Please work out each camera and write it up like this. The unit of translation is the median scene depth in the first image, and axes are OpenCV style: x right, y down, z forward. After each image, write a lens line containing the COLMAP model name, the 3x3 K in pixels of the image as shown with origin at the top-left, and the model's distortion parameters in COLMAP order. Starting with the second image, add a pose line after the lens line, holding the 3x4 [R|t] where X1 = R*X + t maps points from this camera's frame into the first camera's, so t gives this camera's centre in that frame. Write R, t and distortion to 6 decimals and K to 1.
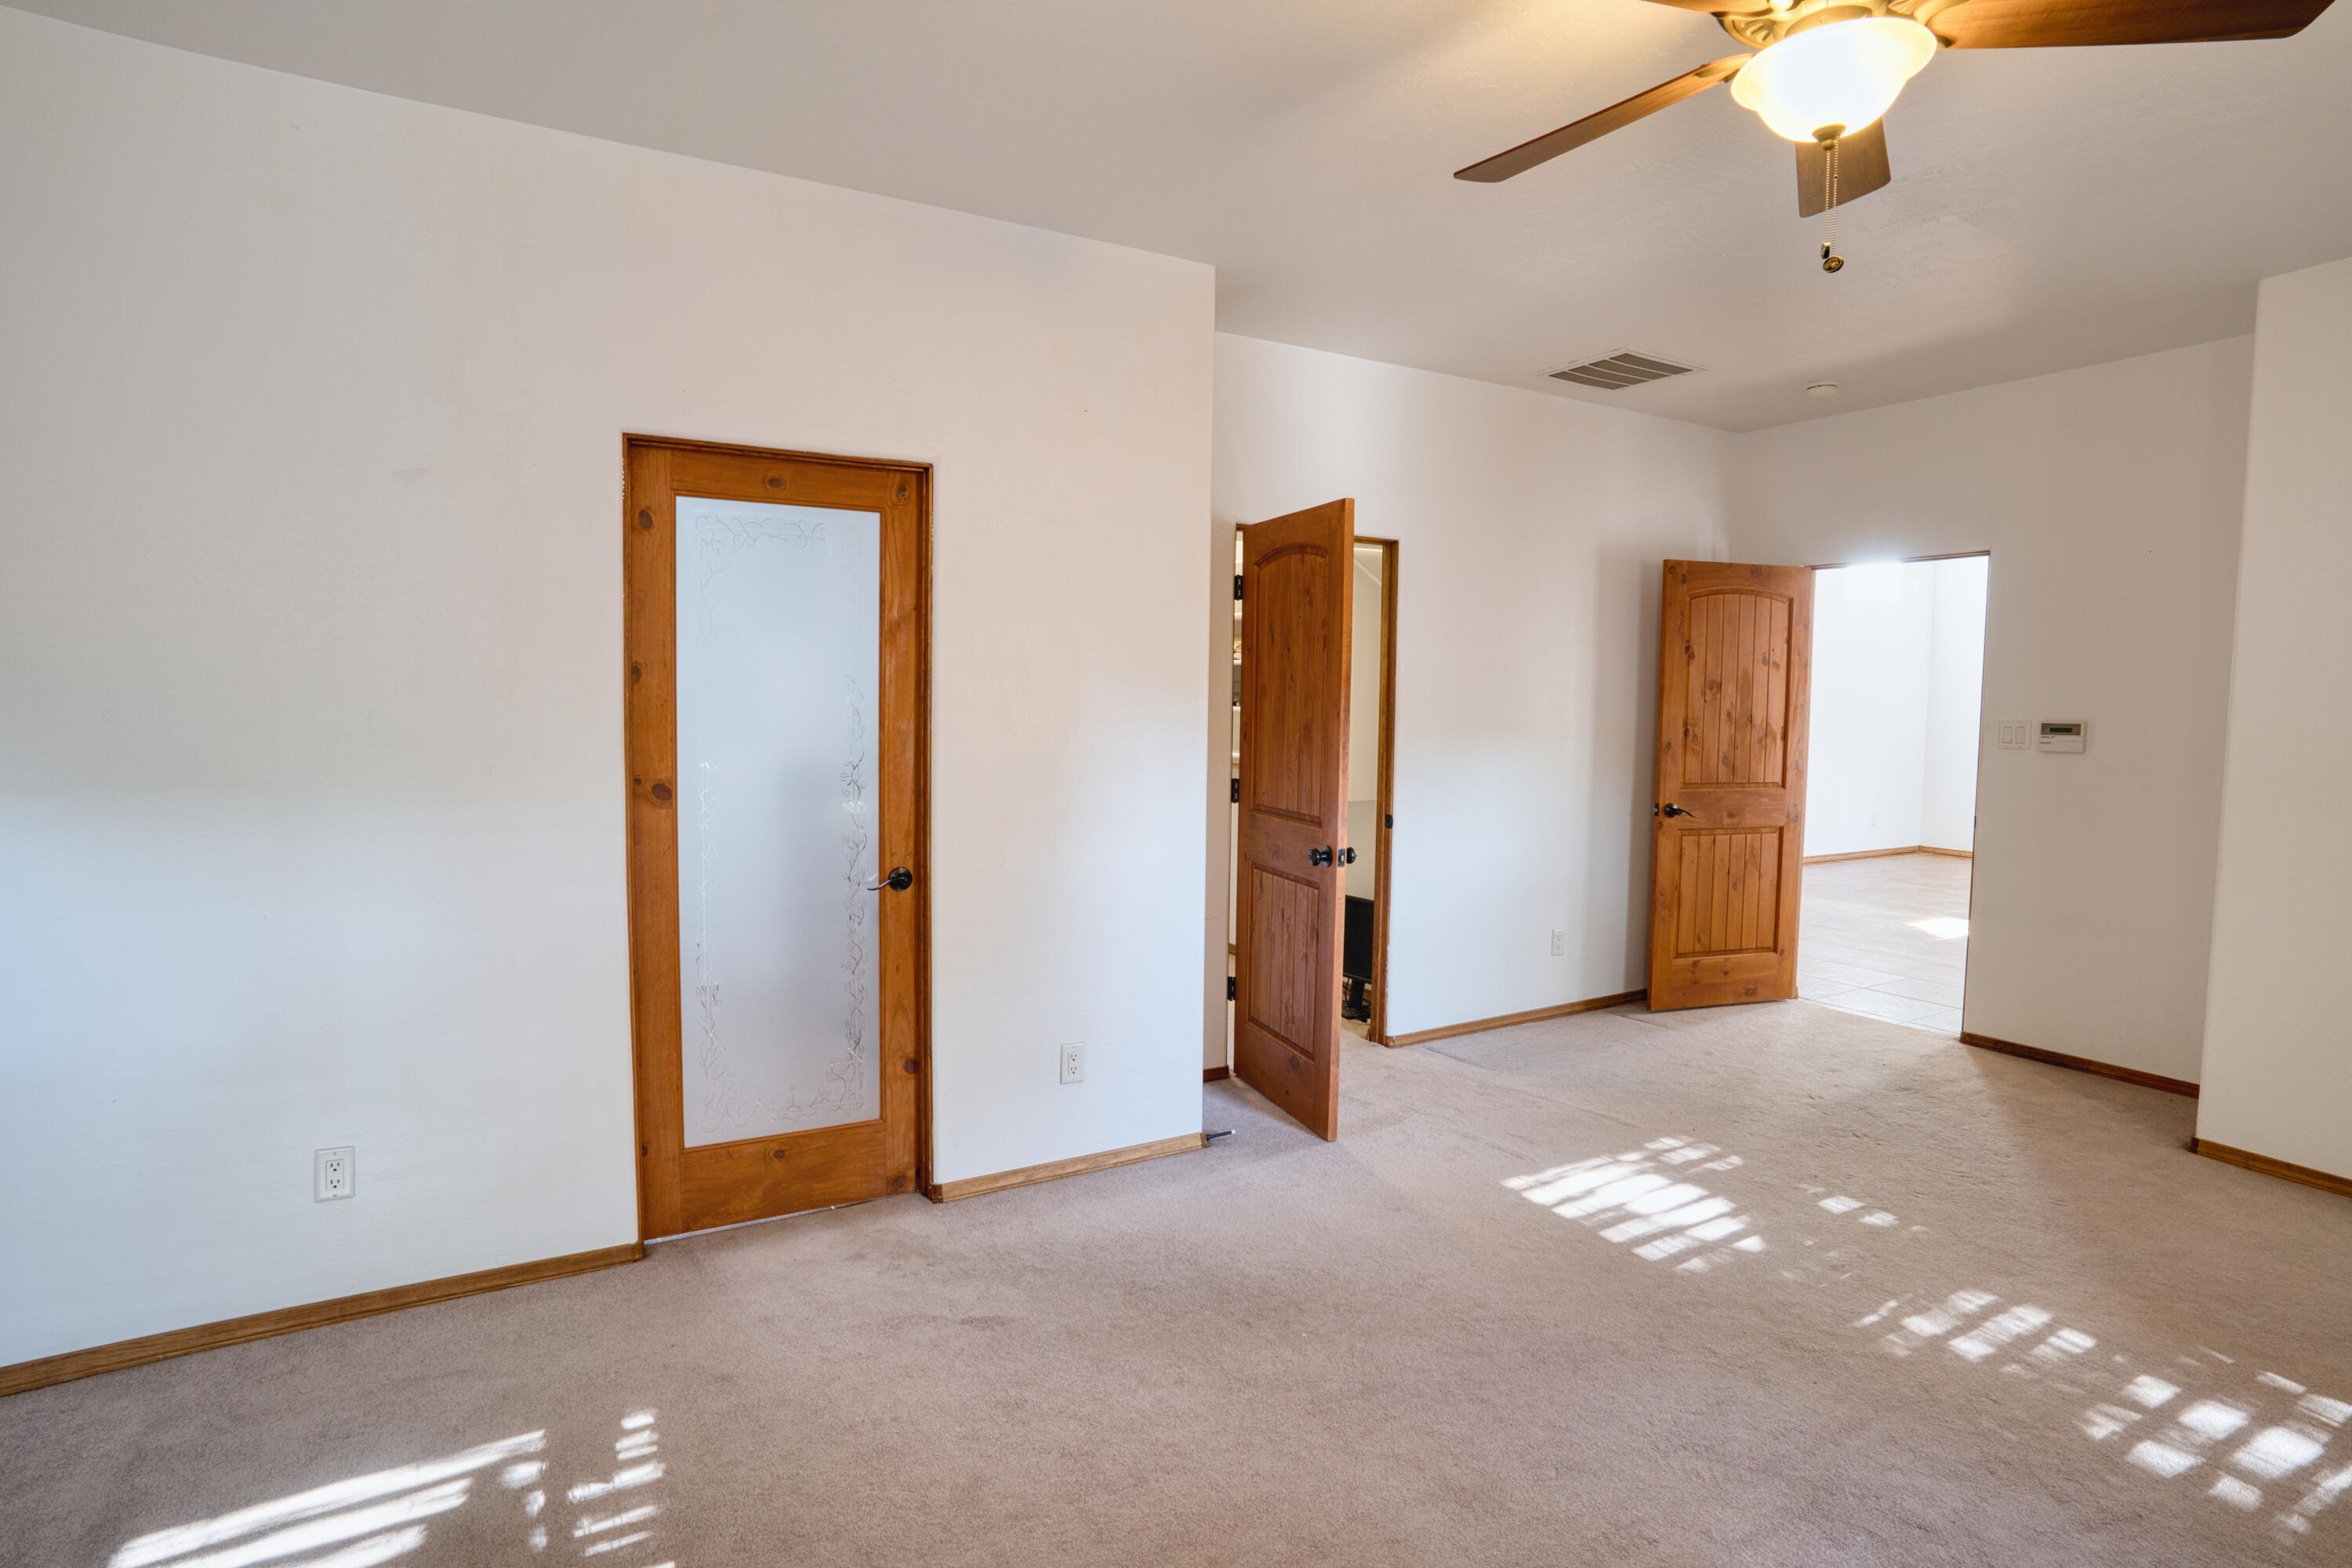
lens RADIAL K [[1227.9, 0, 1177.2], [0, 1227.9, 772.4], [0, 0, 1]] dist [-0.055927, 0.034158]
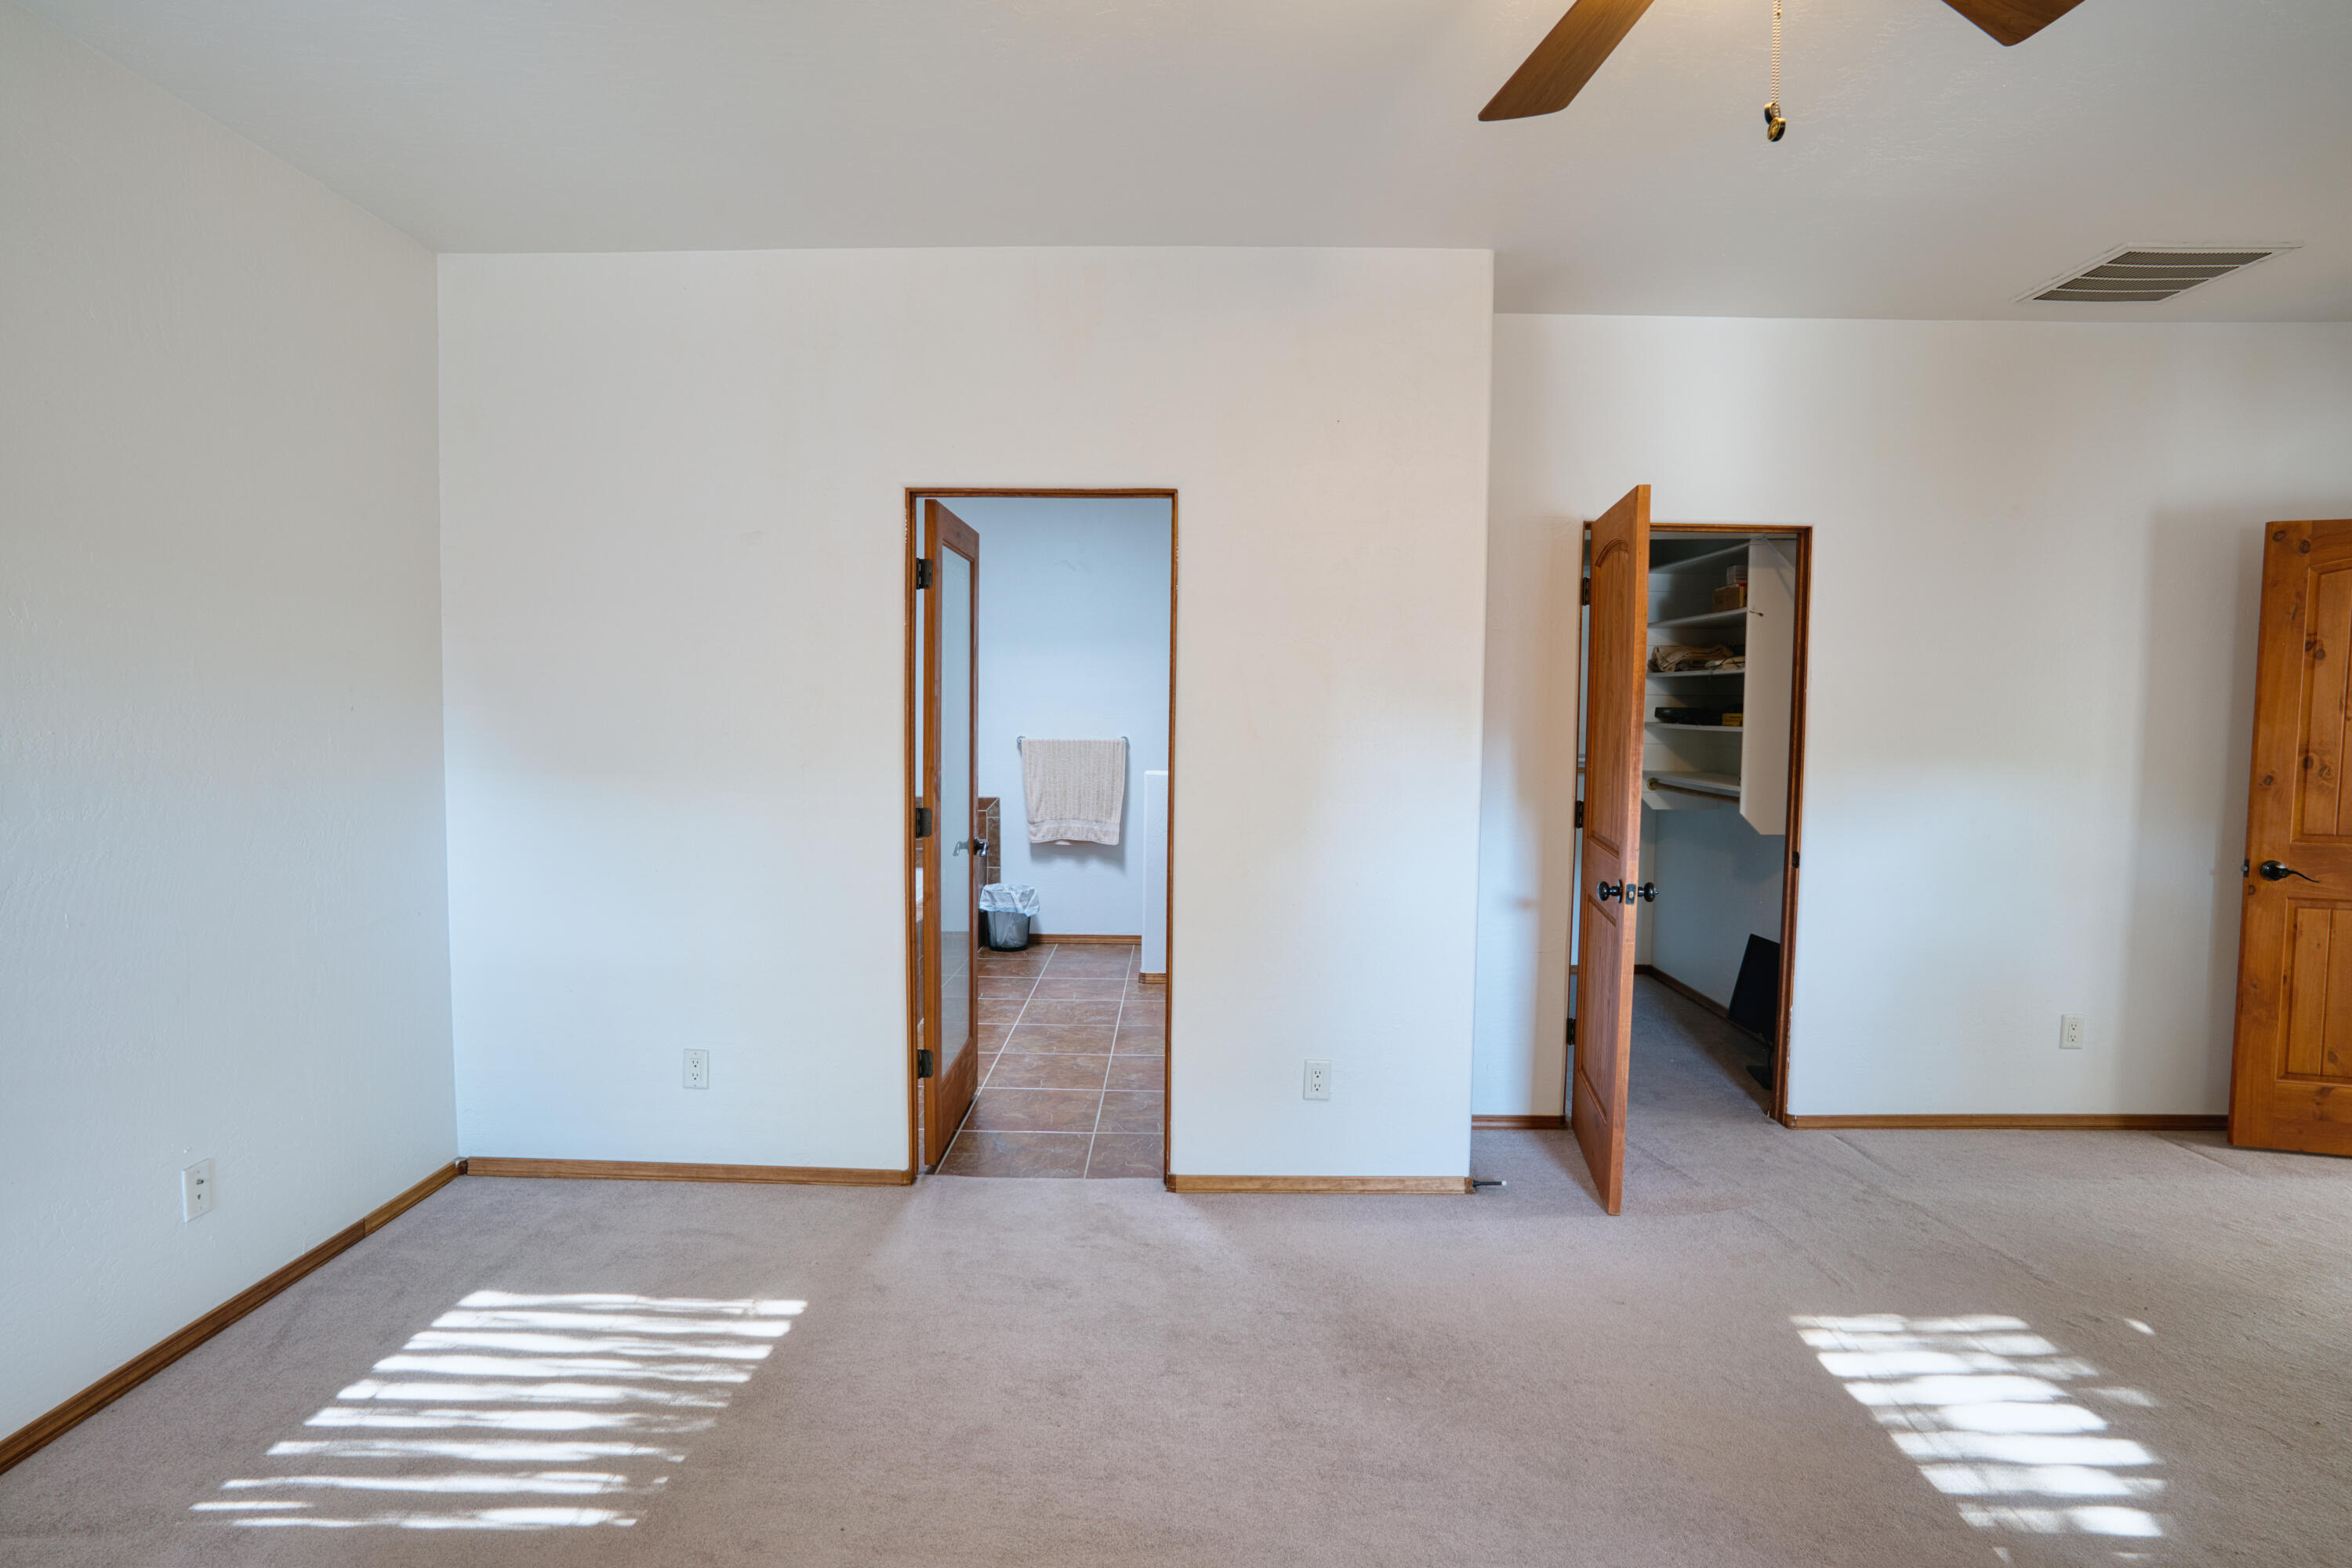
lens RADIAL K [[1227.9, 0, 1177.4], [0, 1227.9, 773.2], [0, 0, 1]] dist [-0.055927, 0.034158]
pose [[0.855643, 0.025457, -0.516940, 0.298390], [-0.032971, 0.999442, -0.005356, -0.001495], [0.516516, 0.021627, 0.856005, 0.081881]]
